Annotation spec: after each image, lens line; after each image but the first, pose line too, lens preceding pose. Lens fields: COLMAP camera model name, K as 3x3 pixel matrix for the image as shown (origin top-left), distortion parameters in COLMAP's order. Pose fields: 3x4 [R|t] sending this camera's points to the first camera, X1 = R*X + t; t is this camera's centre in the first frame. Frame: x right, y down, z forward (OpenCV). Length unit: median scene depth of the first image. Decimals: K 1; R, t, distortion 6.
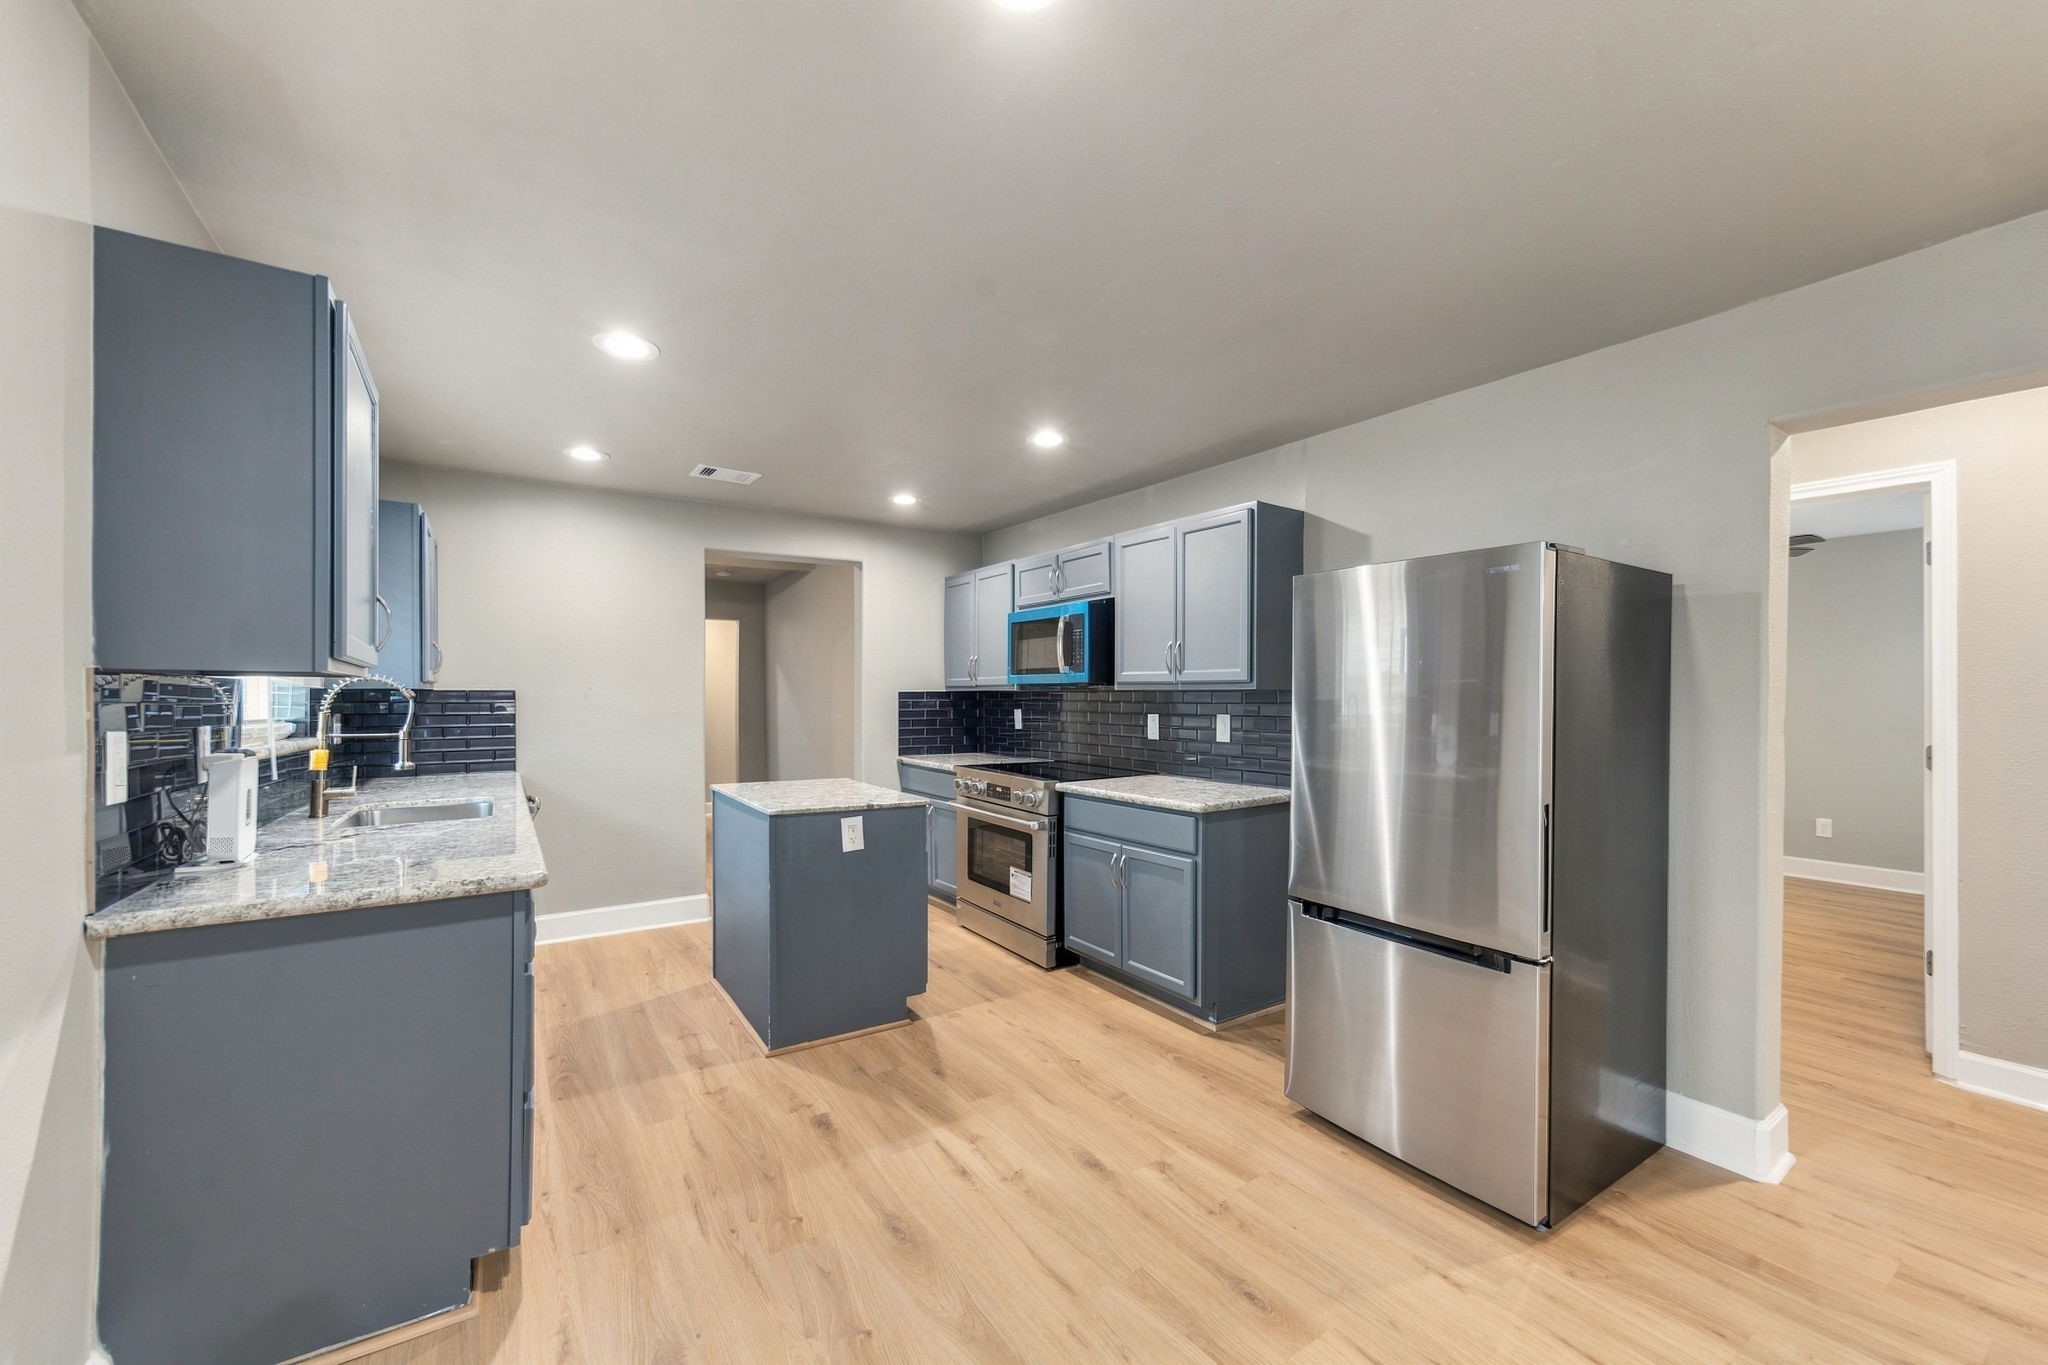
lens RADIAL K [[835.4, 0, 1034.0], [0, 835.4, 691.9], [0, 0, 1]] dist [-0.025956, 0.014343]
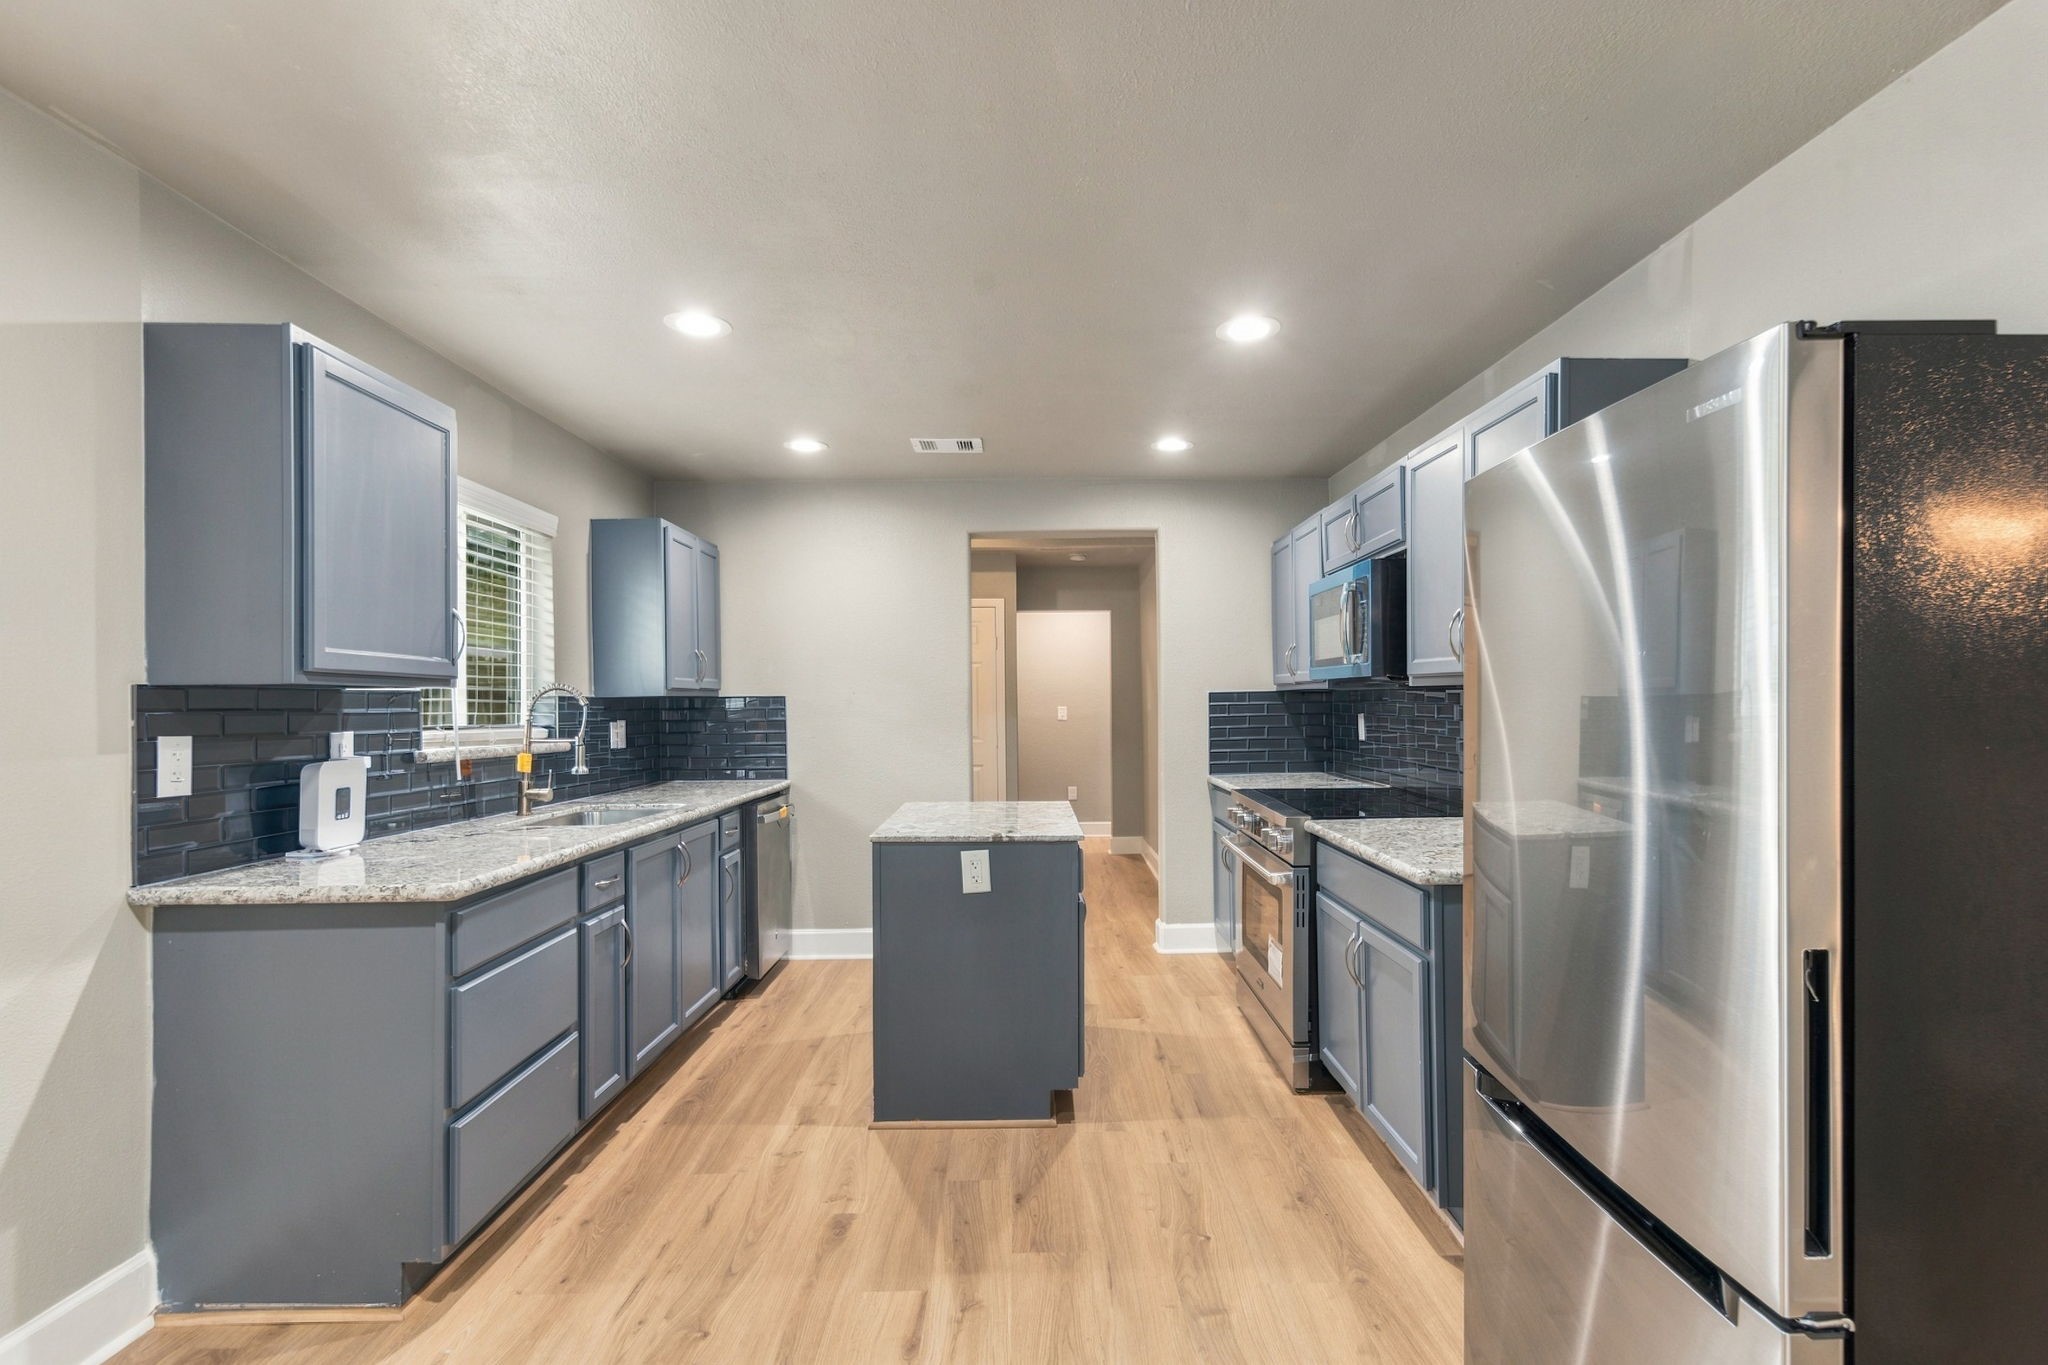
lens RADIAL K [[994.3, 0, 1026.2], [0, 994.3, 687.8], [0, 0, 1]] dist [-0.003128, 0.000318]
pose [[0.835432, -0.014963, -0.549390, 0.348862], [0.012560, 0.999888, -0.008132, 0.001944], [0.549450, -0.000107, 0.835527, 0.225161]]
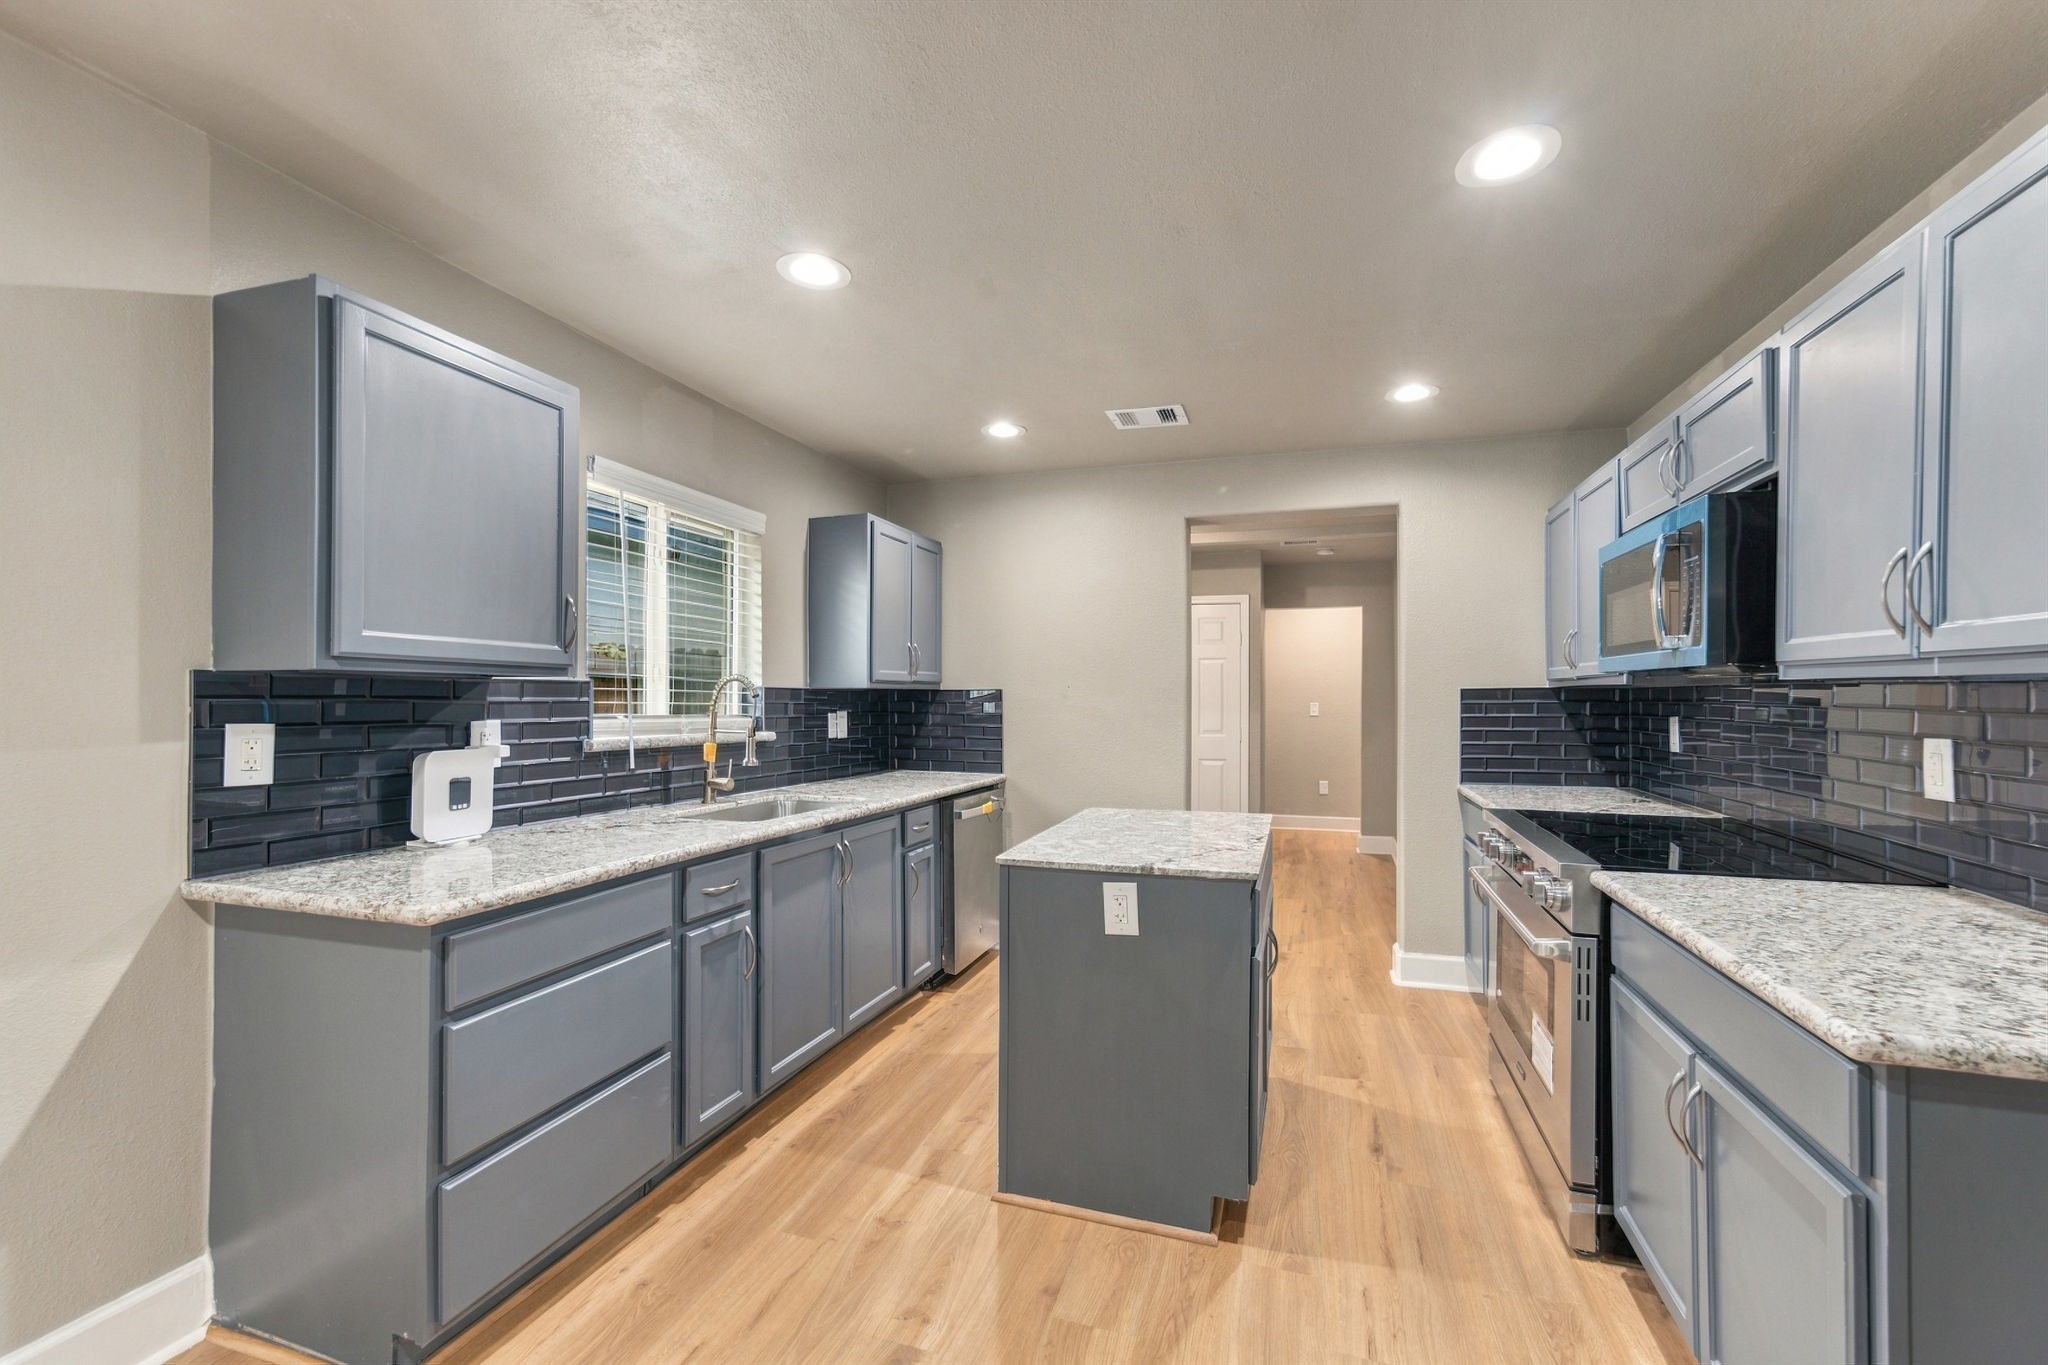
lens RADIAL K [[835.4, 0, 1034.0], [0, 835.4, 691.9], [0, 0, 1]] dist [-0.025956, 0.014343]
pose [[0.626495, -0.002360, -0.779422, 0.240385], [0.003446, 0.999994, -0.000258, 0.002933], [0.779418, -0.002524, 0.626499, 0.541118]]
